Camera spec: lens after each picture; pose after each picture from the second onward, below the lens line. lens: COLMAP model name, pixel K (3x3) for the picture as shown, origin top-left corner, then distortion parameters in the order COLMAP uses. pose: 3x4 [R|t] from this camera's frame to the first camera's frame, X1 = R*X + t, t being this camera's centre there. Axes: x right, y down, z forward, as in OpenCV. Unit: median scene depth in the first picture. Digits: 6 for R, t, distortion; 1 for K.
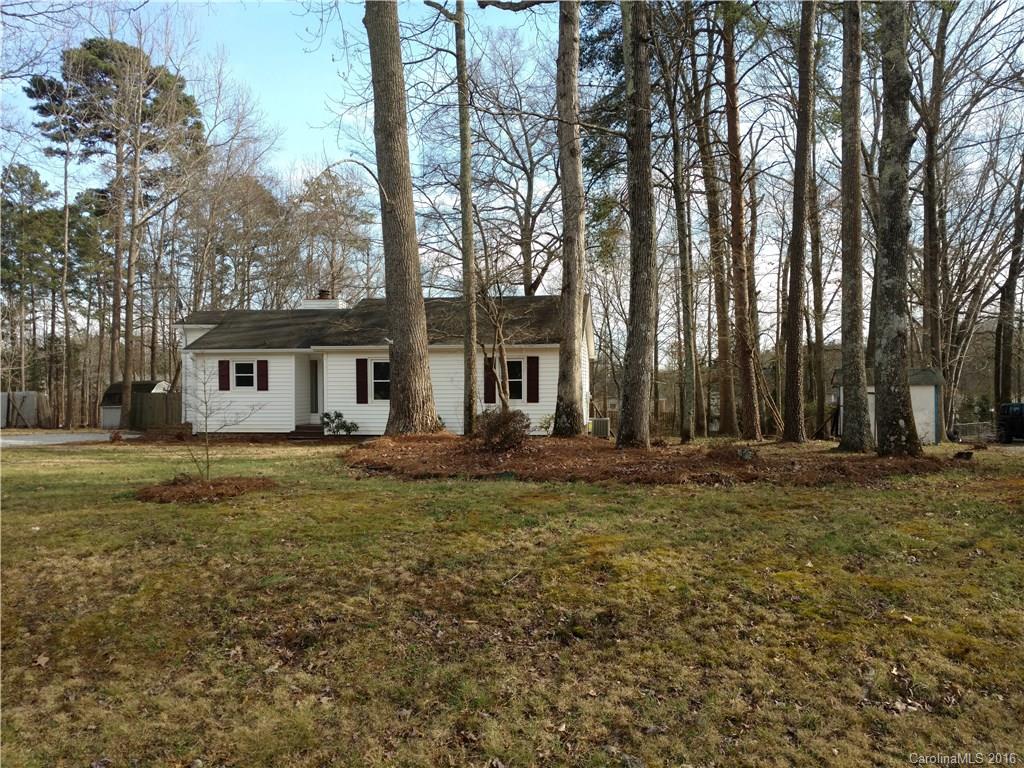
lens RADIAL K [[806.2, 0, 510.3], [0, 806.2, 388.2], [0, 0, 1]] dist [0.011156, 0.006138]
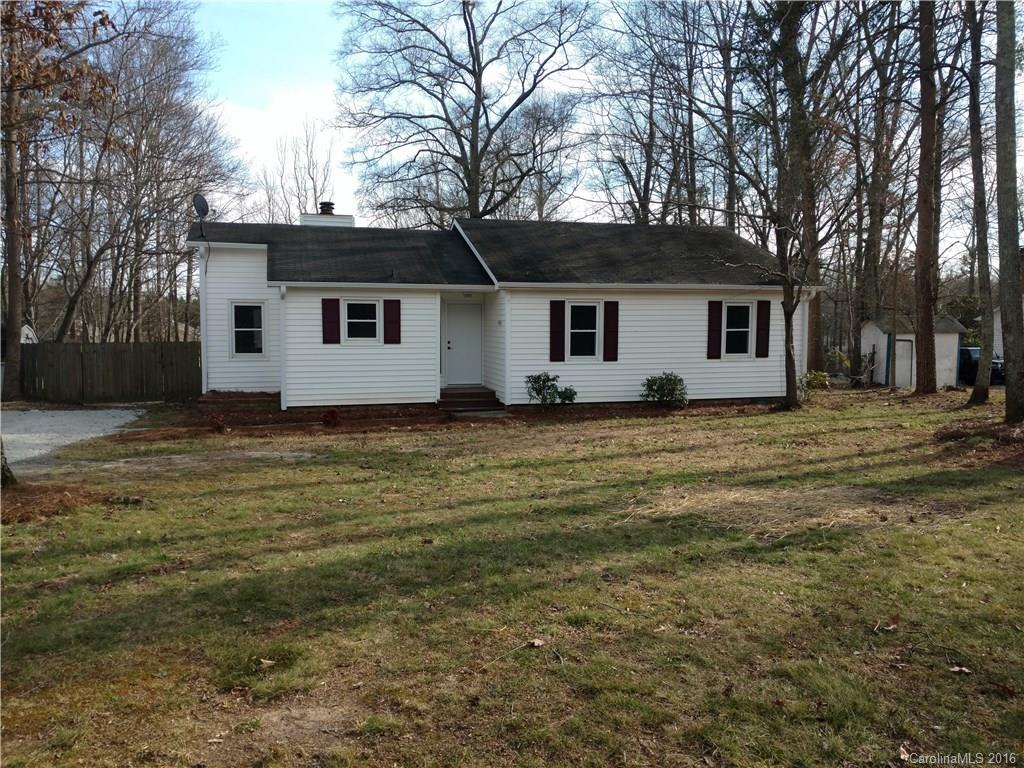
lens RADIAL K [[806.2, 0, 510.3], [0, 806.2, 388.2], [0, 0, 1]] dist [0.011156, 0.006138]
pose [[0.913013, -0.029359, 0.406872, -0.496579], [-0.001996, 0.997073, 0.076425, -0.012145], [-0.407925, -0.070589, 0.910282, 0.328469]]
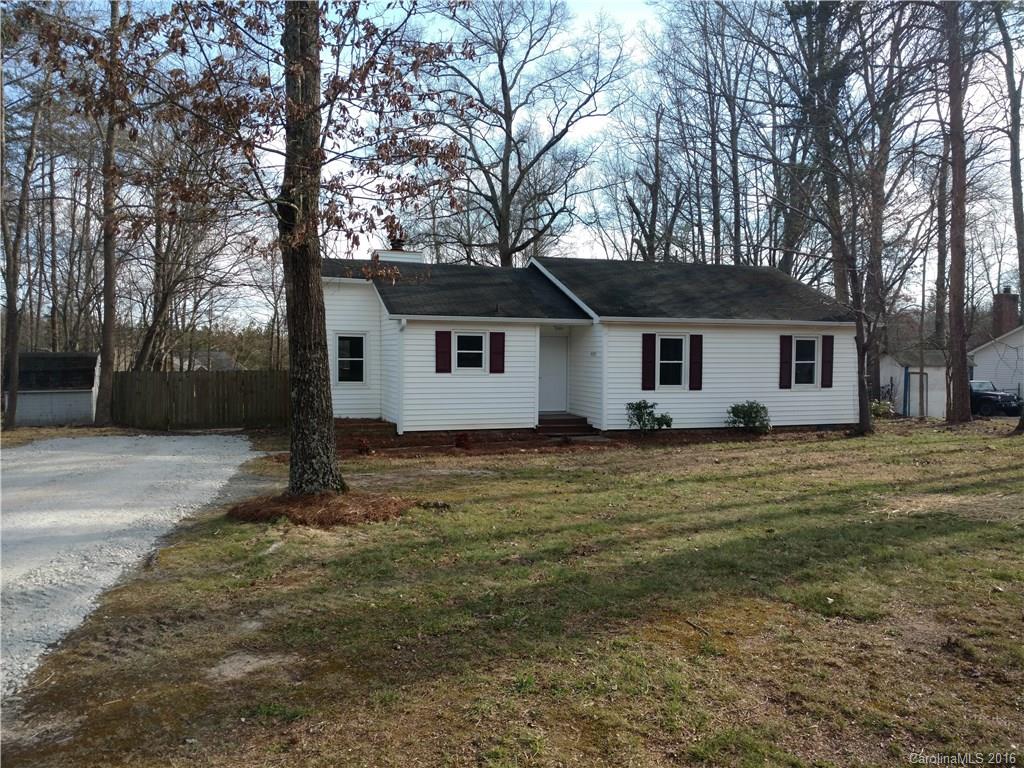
lens RADIAL K [[806.2, 0, 510.3], [0, 806.2, 388.2], [0, 0, 1]] dist [0.011156, 0.006138]
pose [[0.893944, -0.009933, 0.448068, -0.627632], [-0.007495, 0.999283, 0.037106, -0.010835], [-0.448116, -0.036529, 0.893229, 0.333970]]
